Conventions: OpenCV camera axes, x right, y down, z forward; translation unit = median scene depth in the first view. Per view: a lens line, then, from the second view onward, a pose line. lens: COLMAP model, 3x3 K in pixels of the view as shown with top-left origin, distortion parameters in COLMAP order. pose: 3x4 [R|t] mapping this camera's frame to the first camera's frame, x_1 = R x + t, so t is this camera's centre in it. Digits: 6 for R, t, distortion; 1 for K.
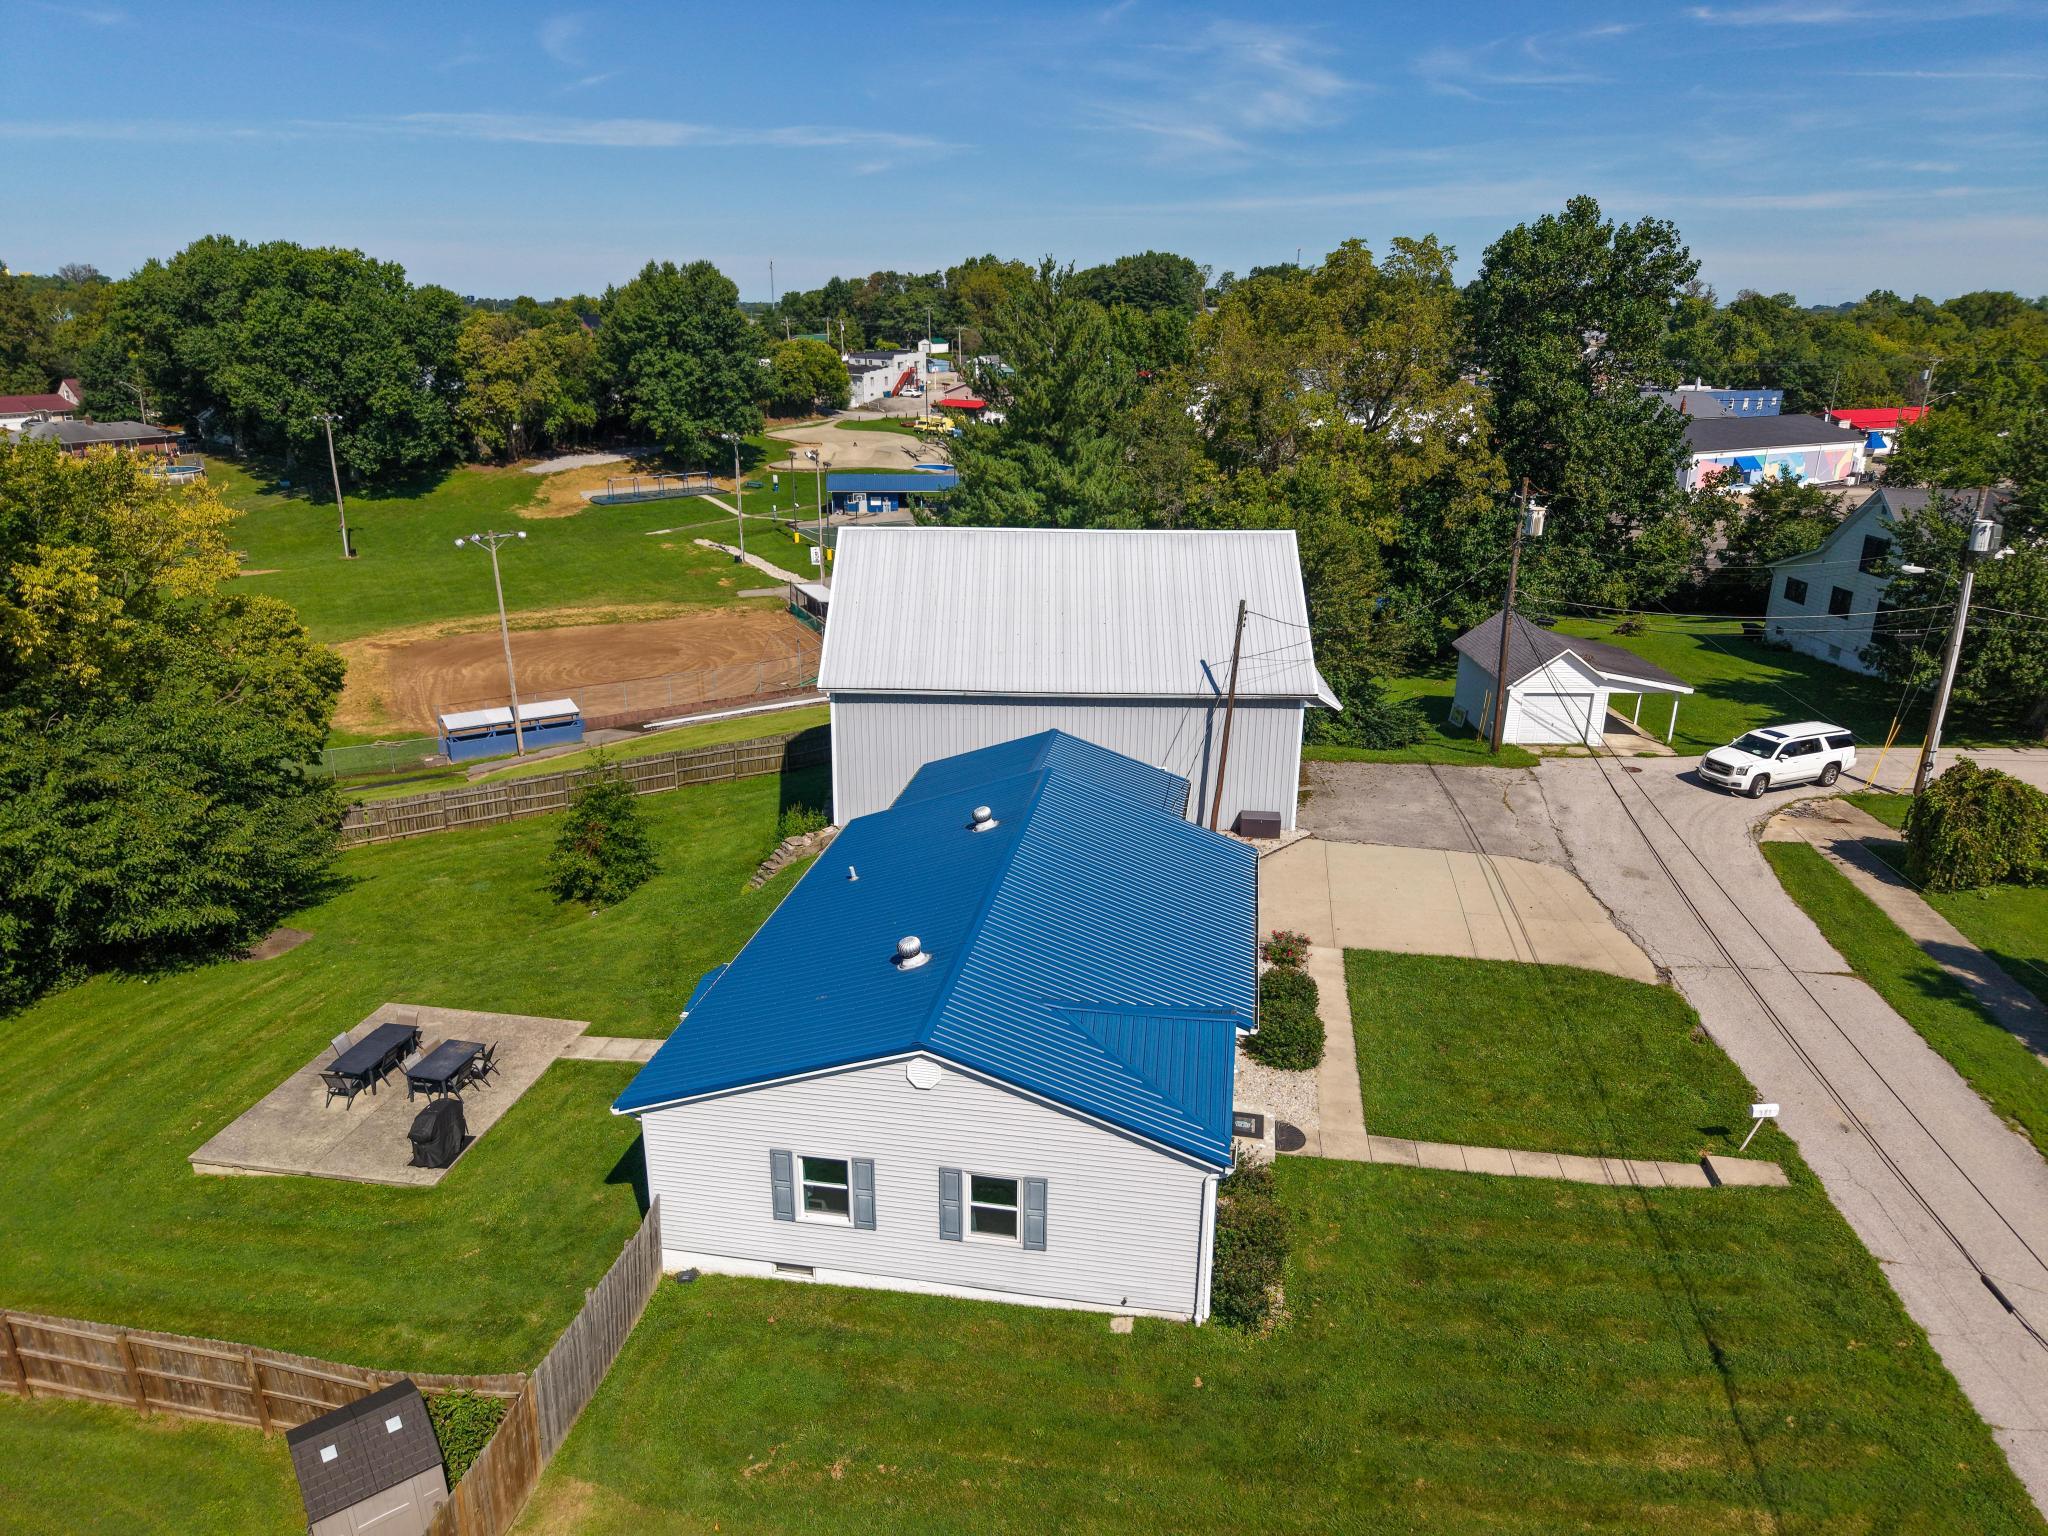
lens RADIAL K [[1398.3, 0, 1029.2], [0, 1398.3, 769.4], [0, 0, 1]] dist [0.009413, -0.007217]
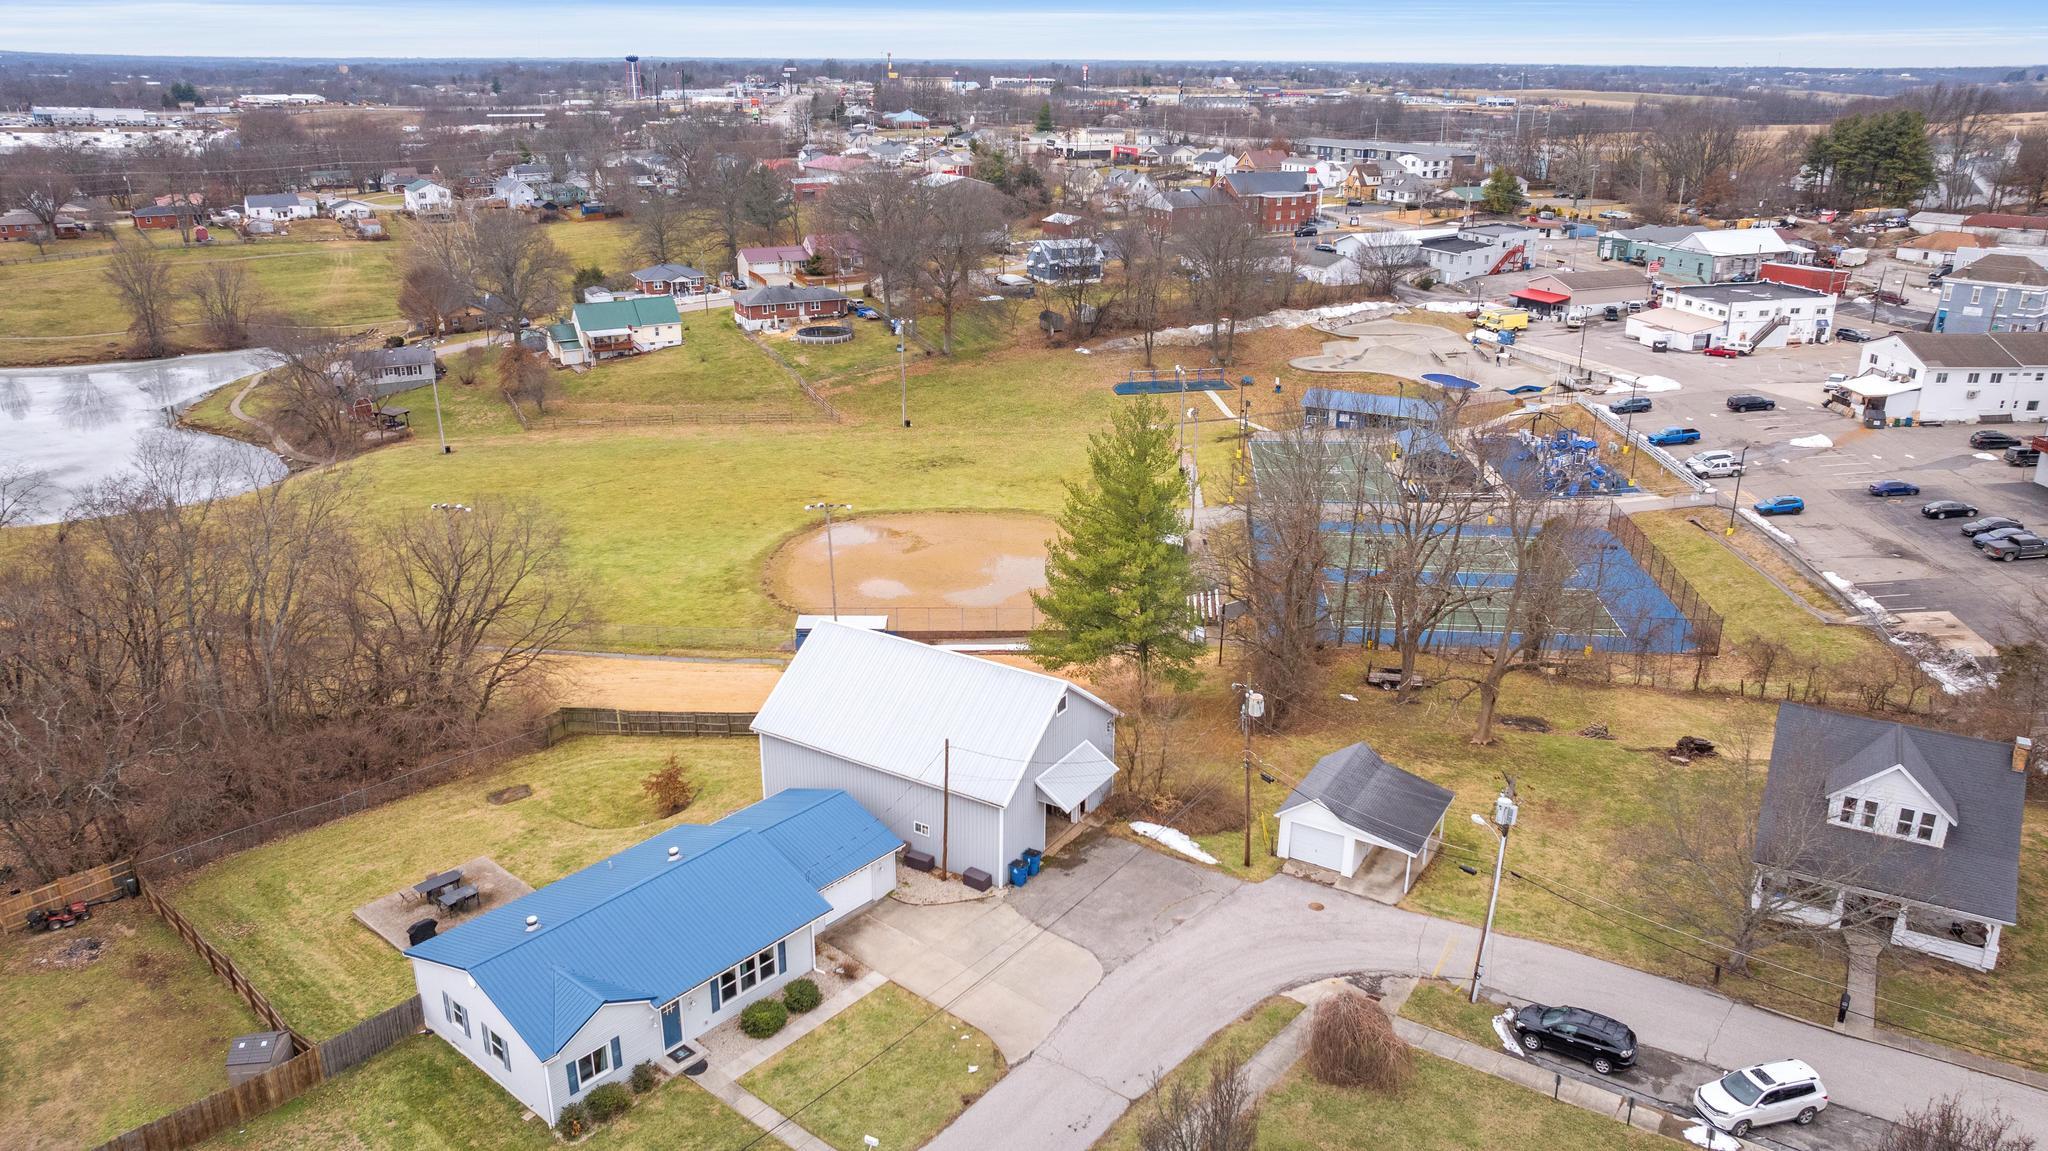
lens RADIAL K [[1486.4, 0, 1029.4], [0, 1486.4, 557.6], [0, 0, 1]] dist [-0.036985, 0.003112]
pose [[0.853890, 0.169322, -0.492139, 0.268995], [-0.163876, 0.984972, 0.054548, -0.113622], [0.493980, 0.034072, 0.868806, -0.104150]]
